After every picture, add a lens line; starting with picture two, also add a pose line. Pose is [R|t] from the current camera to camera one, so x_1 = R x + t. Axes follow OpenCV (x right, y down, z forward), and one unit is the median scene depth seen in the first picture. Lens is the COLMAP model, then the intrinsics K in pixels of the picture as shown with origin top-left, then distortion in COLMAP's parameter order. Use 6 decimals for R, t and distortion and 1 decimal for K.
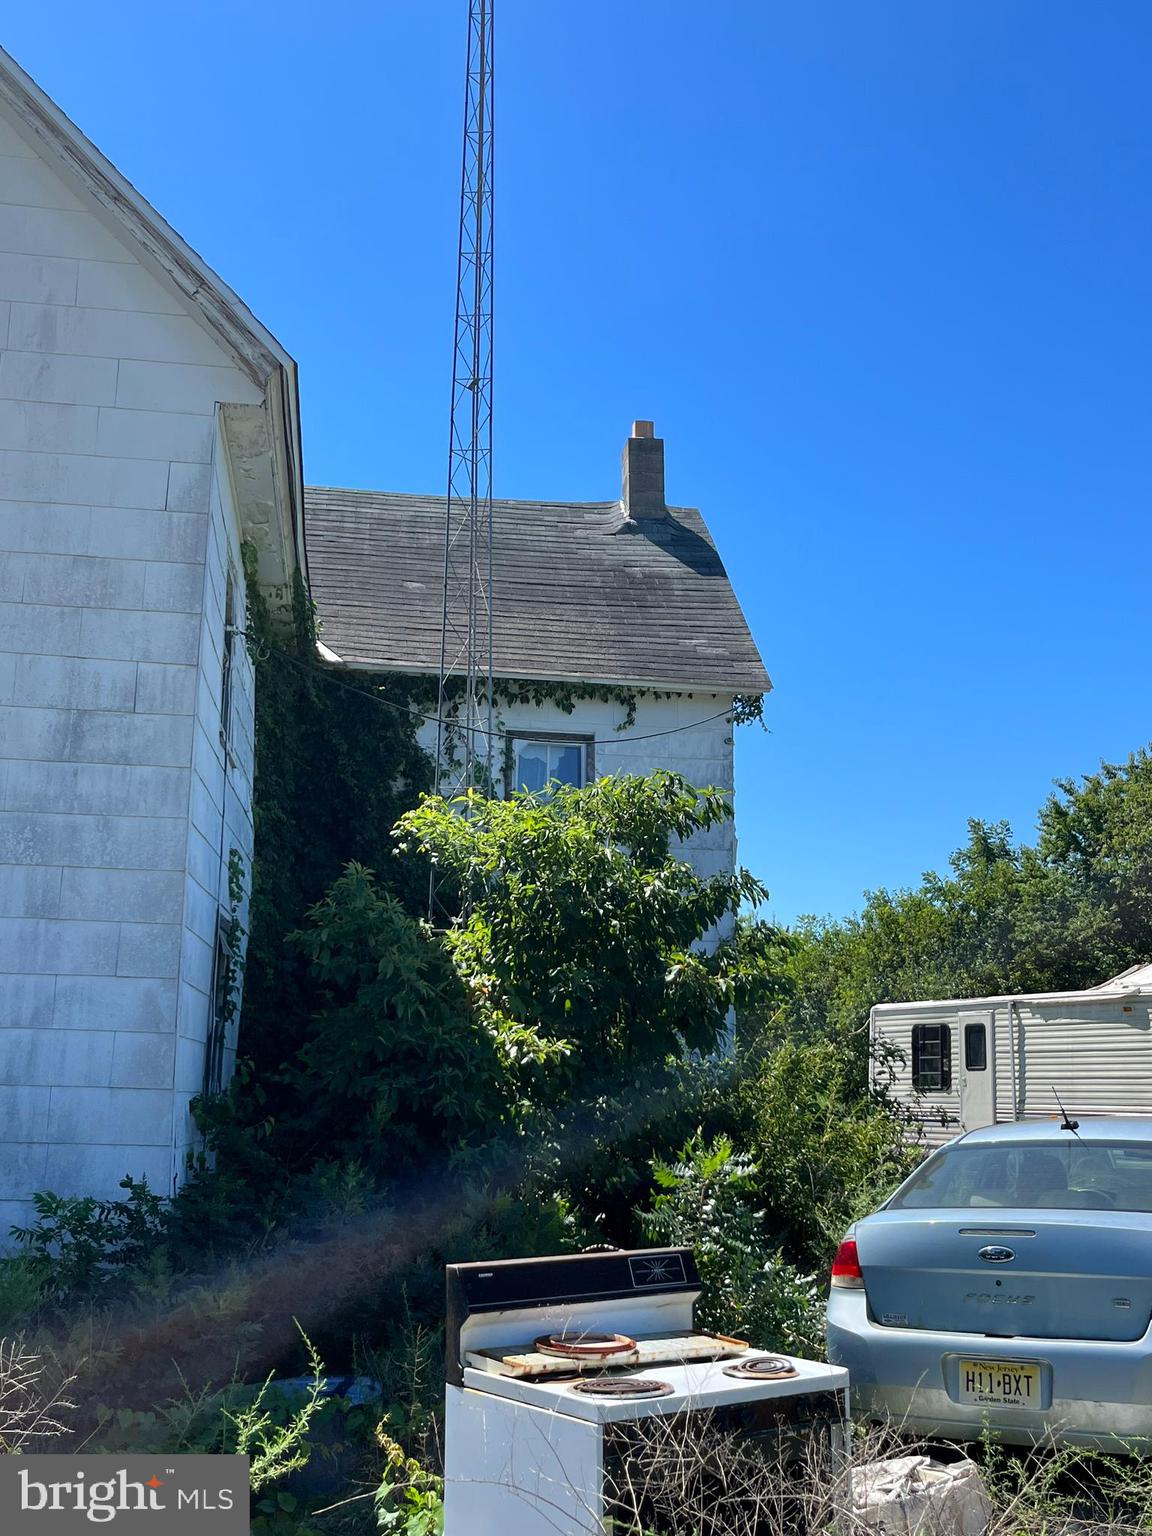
lens RADIAL K [[1595.6, 0, 579.3], [0, 1595.6, 775.9], [0, 0, 1]] dist [0.045274, 0.000000]
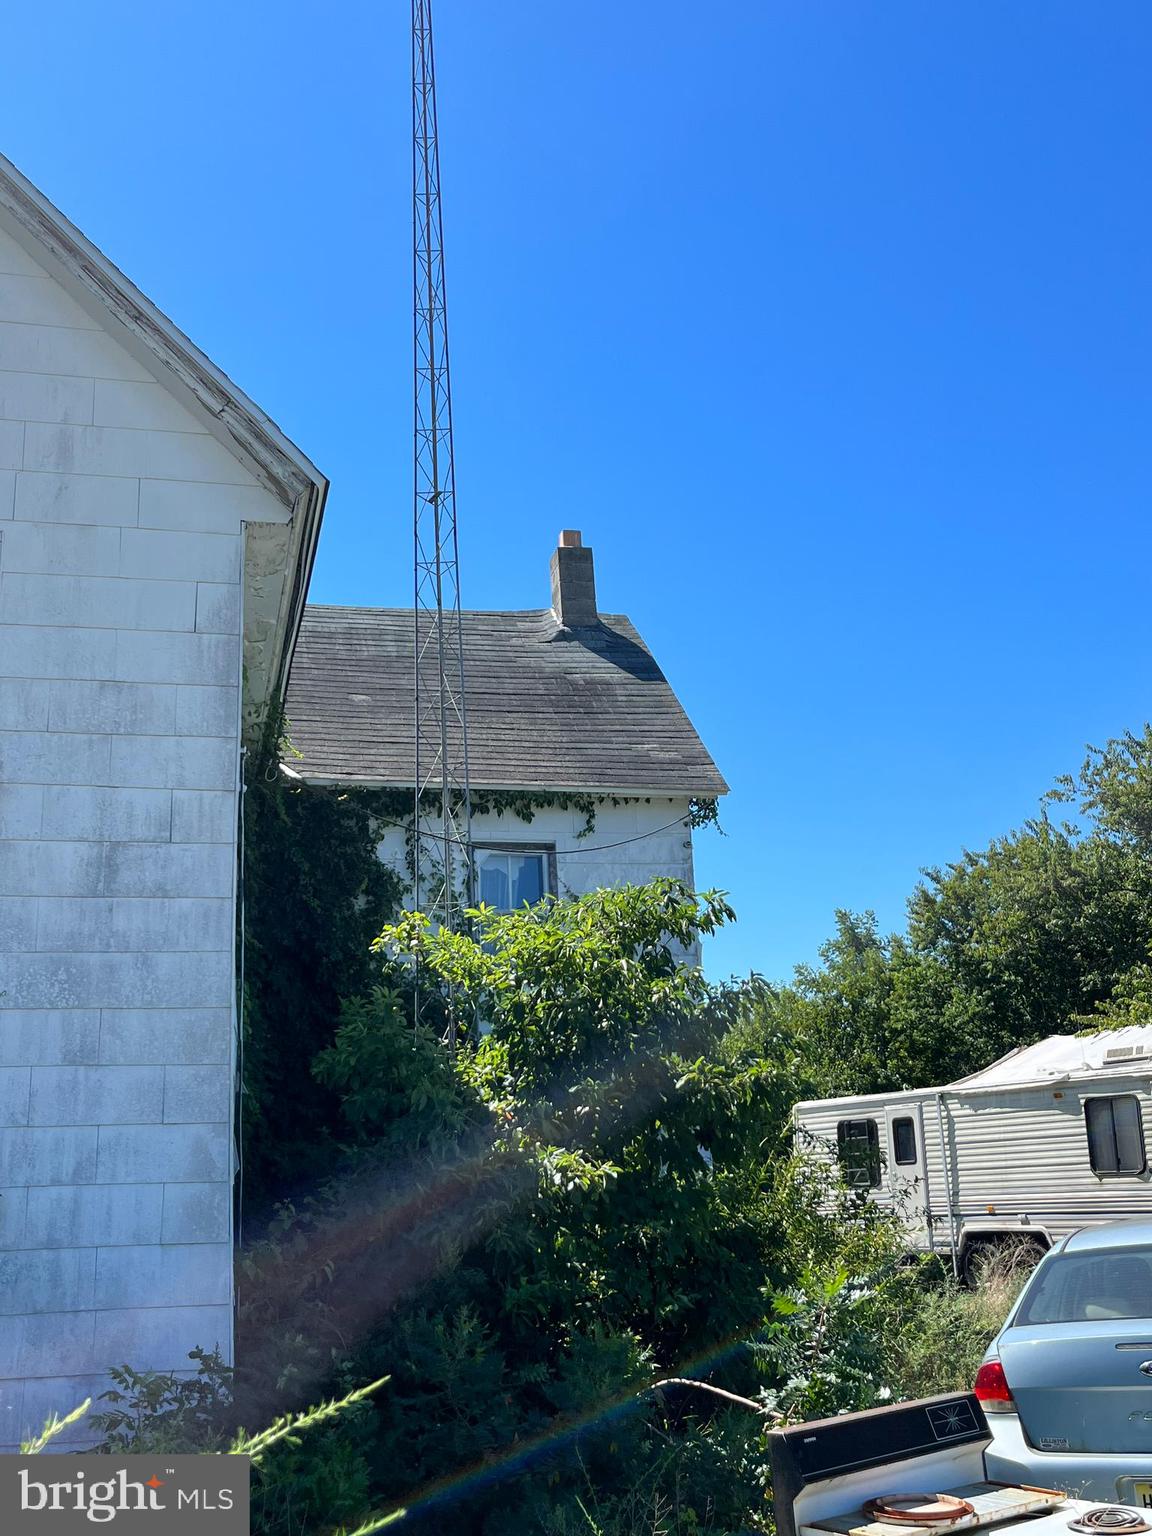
lens RADIAL K [[1595.6, 0, 584.5], [0, 1595.6, 765.1], [0, 0, 1]] dist [0.045274, 0.000000]
pose [[0.993733, -0.029206, 0.107894, -0.128353], [0.036661, 0.997027, -0.067770, -0.011181], [-0.105594, 0.071301, 0.991850, 0.021722]]
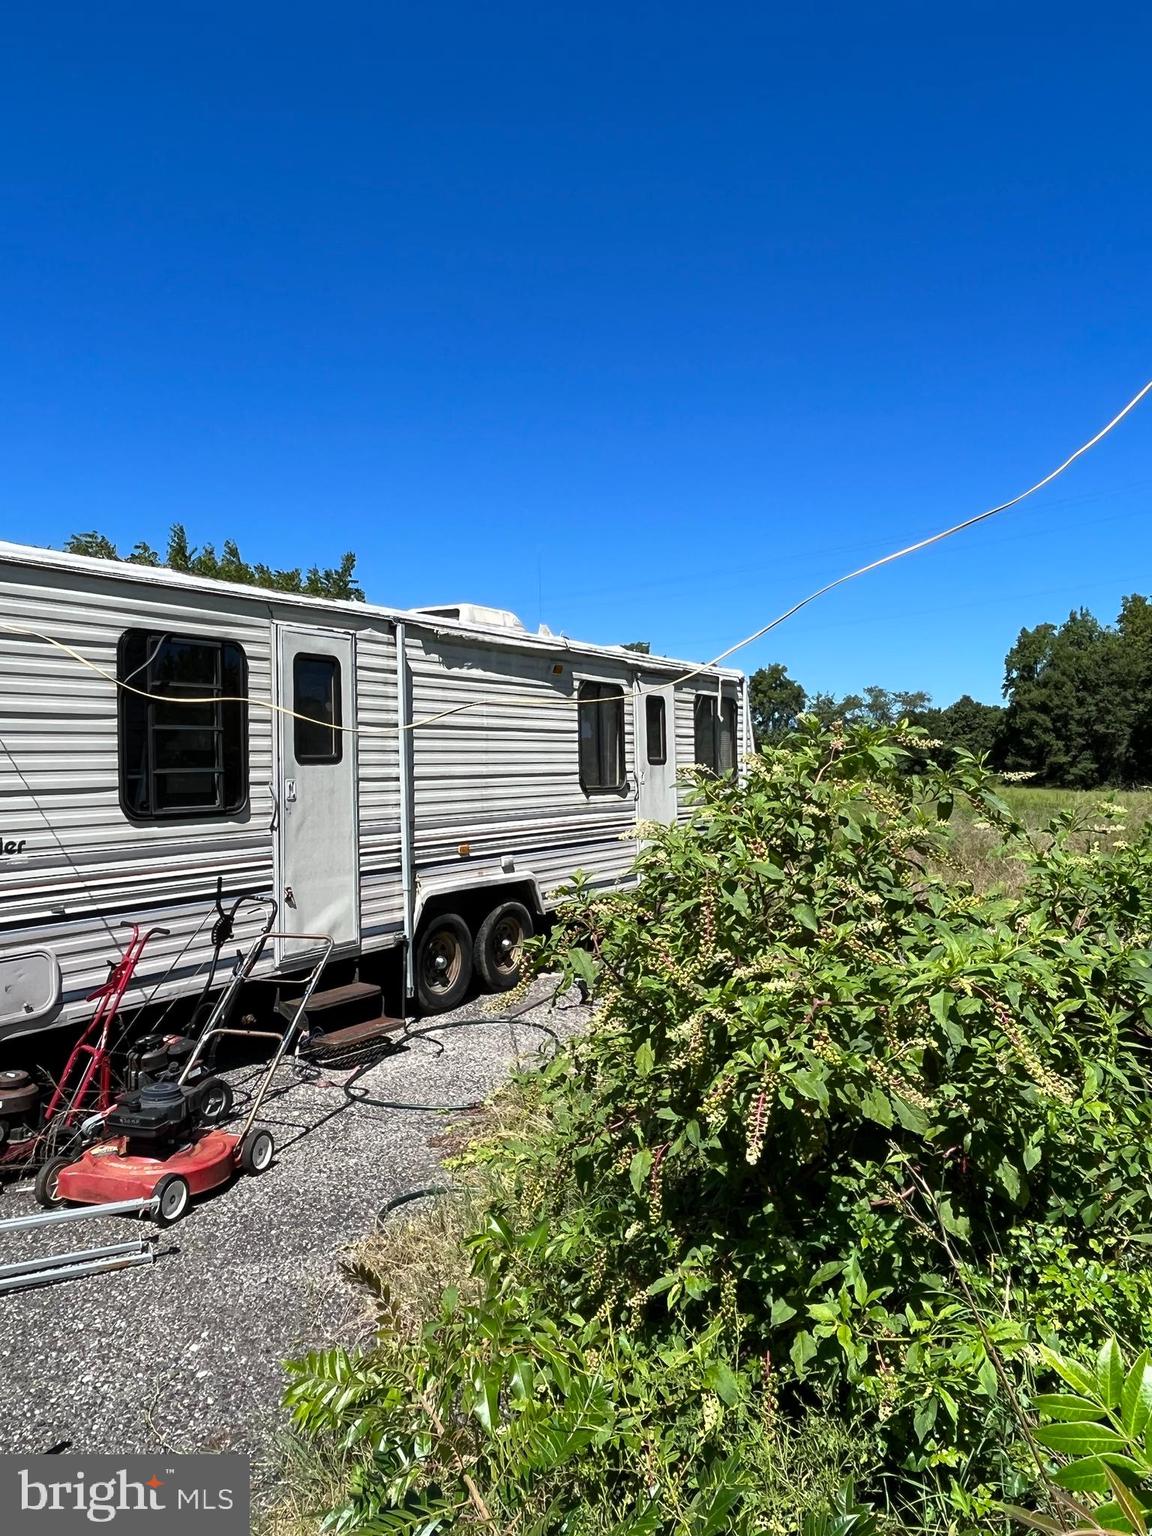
lens RADIAL K [[1108.3, 0, 575.7], [0, 1108.3, 770.6], [0, 0, 1]] dist [-0.008654, 0.007350]
pose [[-0.506184, -0.002301, 0.862422, -0.095260], [-0.155714, 0.983806, -0.088769, 0.484068], [-0.848252, -0.179224, -0.498345, 2.616192]]
